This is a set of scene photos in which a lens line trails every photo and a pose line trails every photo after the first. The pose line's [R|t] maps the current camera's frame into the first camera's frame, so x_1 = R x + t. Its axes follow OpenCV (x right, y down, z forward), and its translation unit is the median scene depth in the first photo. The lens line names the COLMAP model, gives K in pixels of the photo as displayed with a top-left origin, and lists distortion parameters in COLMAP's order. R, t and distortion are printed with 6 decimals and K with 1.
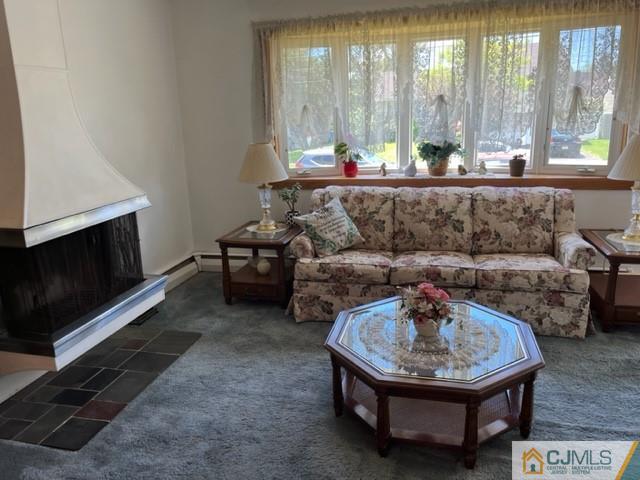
lens RADIAL K [[491.9, 0, 317.3], [0, 491.9, 239.1], [0, 0, 1]] dist [0.058497, -0.071587]
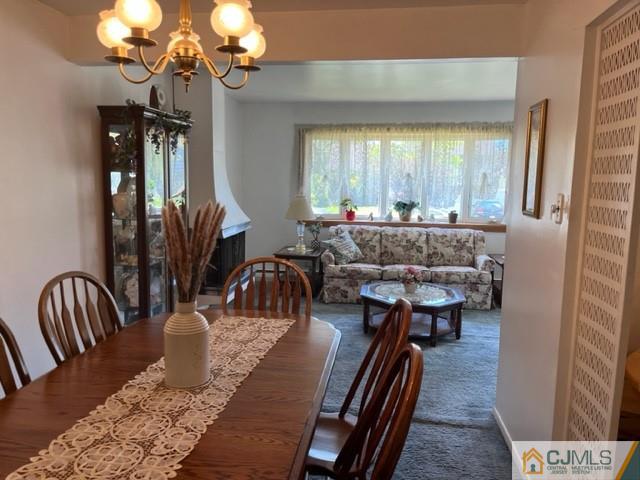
lens RADIAL K [[491.9, 0, 317.3], [0, 491.9, 239.1], [0, 0, 1]] dist [0.058497, -0.071587]
pose [[0.993069, 0.036457, 0.111738, -0.244869], [-0.021872, 0.991393, -0.129080, 0.159420], [-0.115482, 0.125742, 0.985319, -0.606350]]
